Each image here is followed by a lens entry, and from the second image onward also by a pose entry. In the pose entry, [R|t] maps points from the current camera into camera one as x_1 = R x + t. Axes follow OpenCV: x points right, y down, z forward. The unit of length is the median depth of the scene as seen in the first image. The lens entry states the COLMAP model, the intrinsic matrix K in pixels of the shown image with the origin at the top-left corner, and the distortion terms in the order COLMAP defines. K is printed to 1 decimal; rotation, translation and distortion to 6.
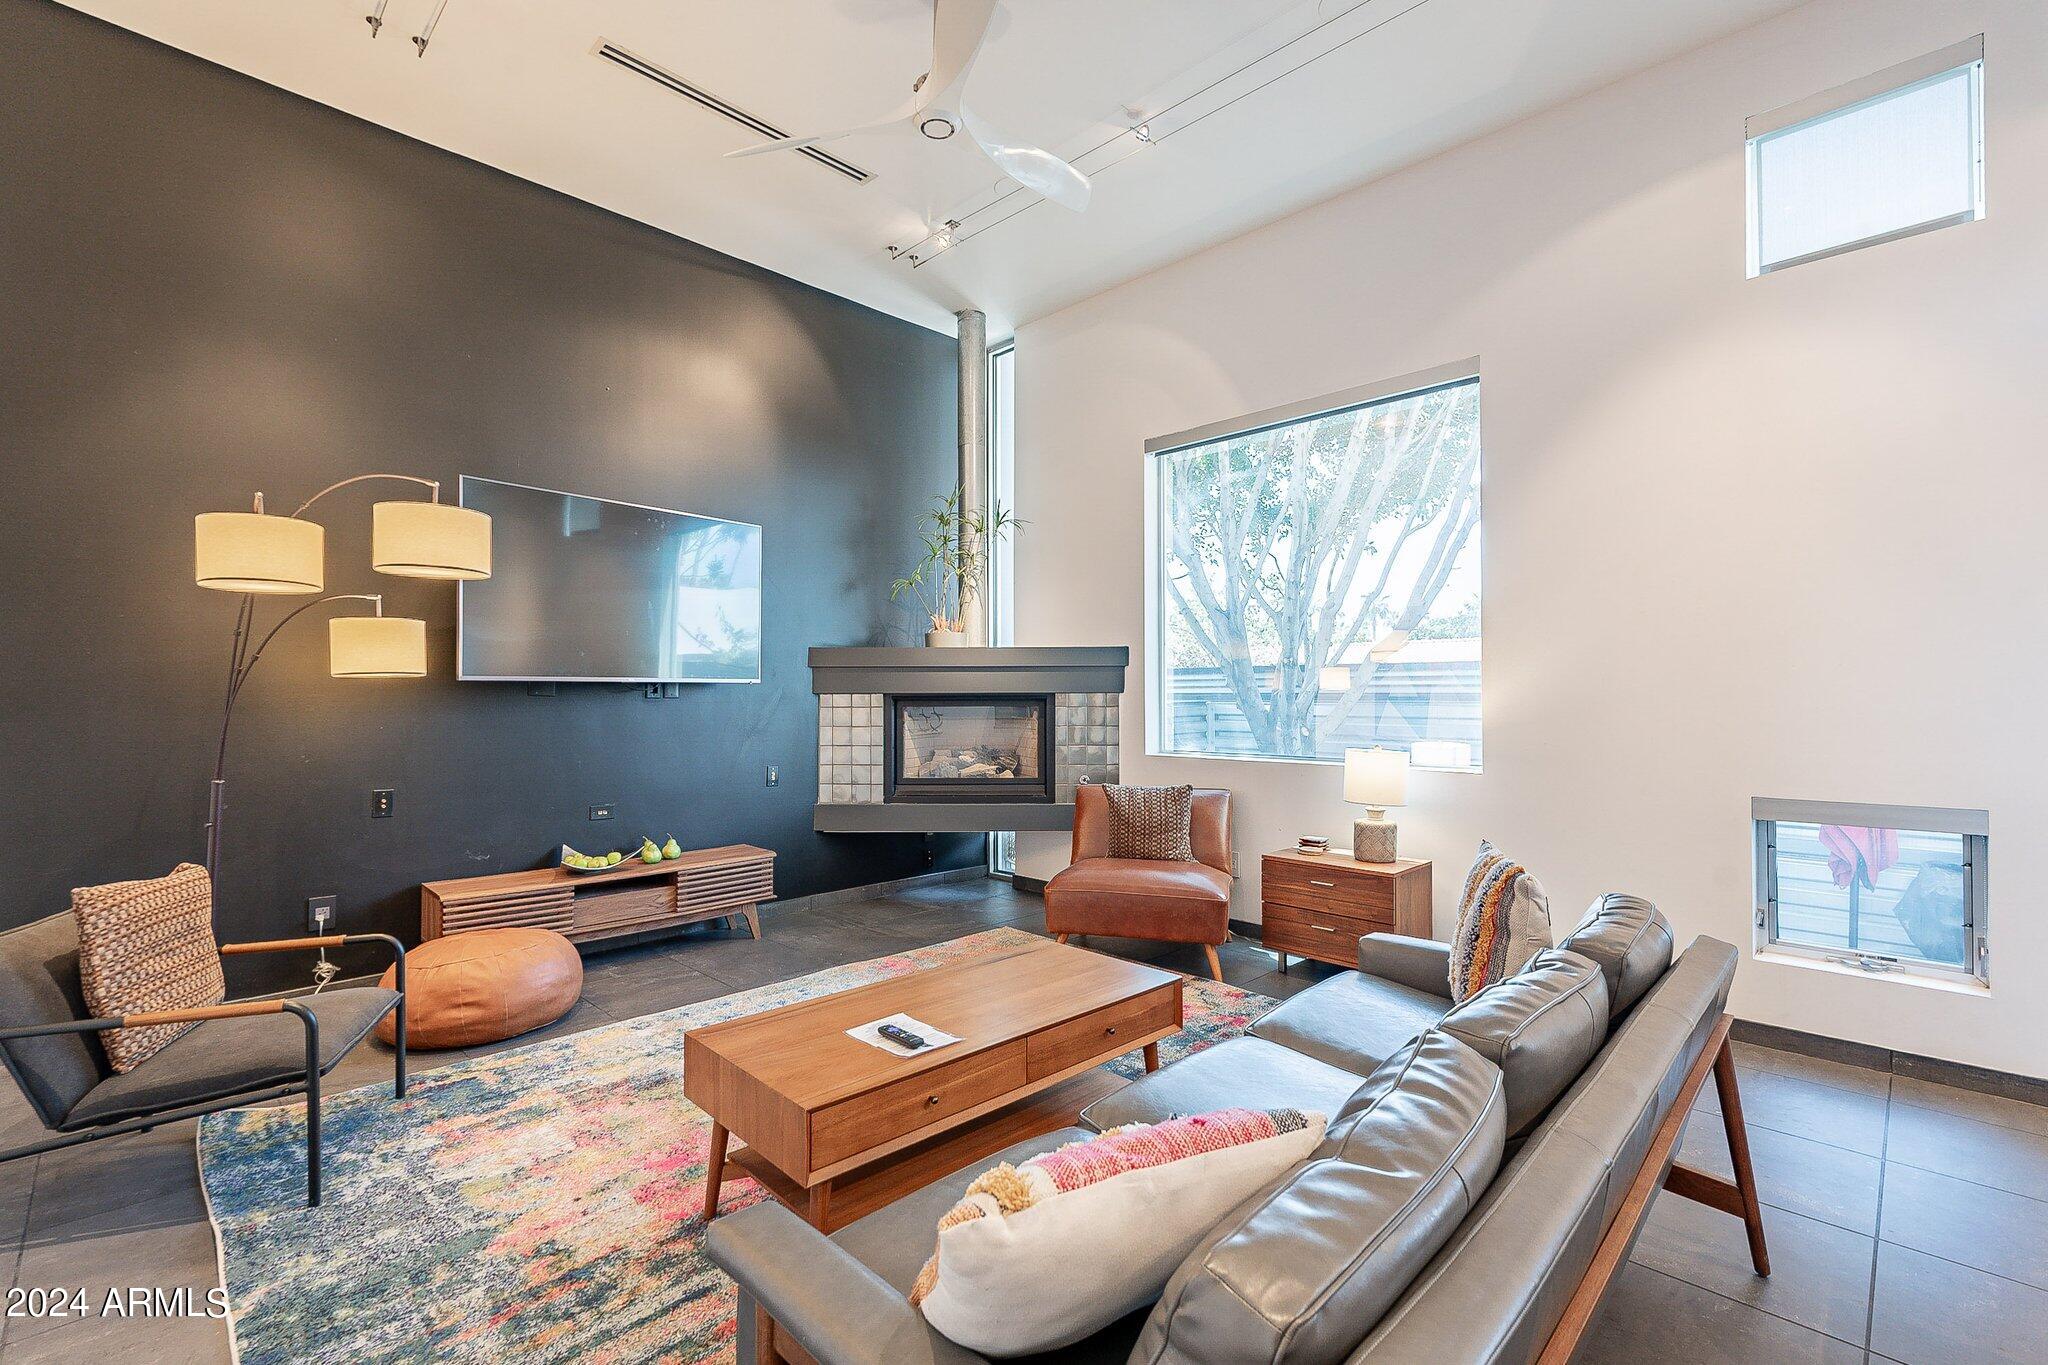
lens RADIAL K [[908.9, 0, 1027.6], [0, 908.9, 683.8], [0, 0, 1]] dist [-0.001074, -0.000558]
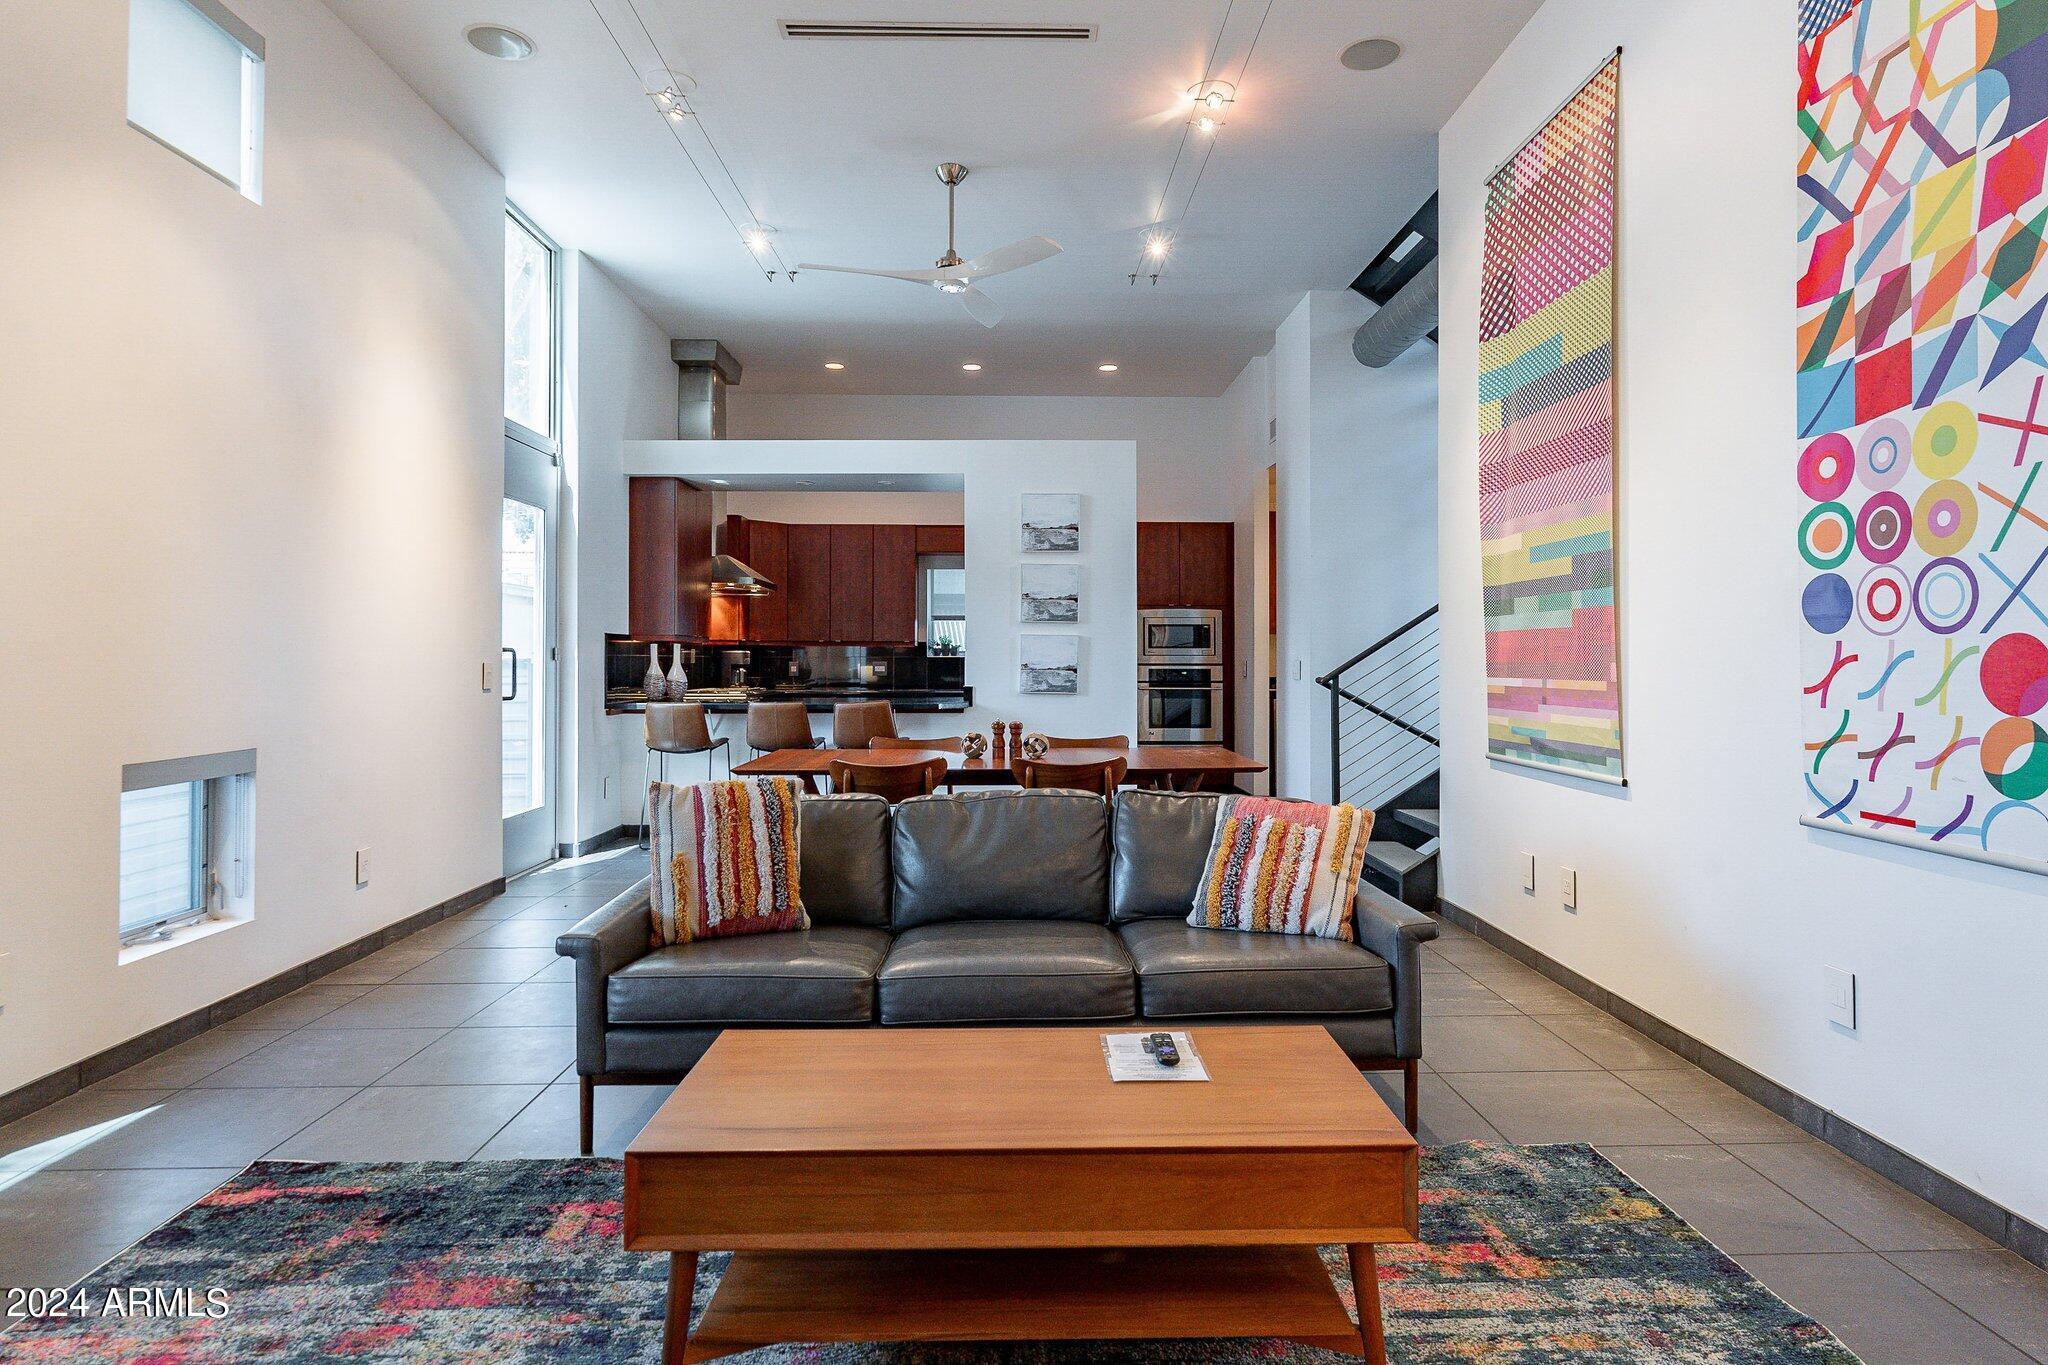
lens RADIAL K [[1121.8, 0, 1041.0], [0, 1121.8, 642.8], [0, 0, 1]] dist [-0.000365, -0.000055]
pose [[-0.729319, 0.009252, 0.684111, -0.488266], [-0.008858, 0.999697, -0.022963, 0.031060], [-0.684116, -0.022807, -0.729016, 1.184914]]
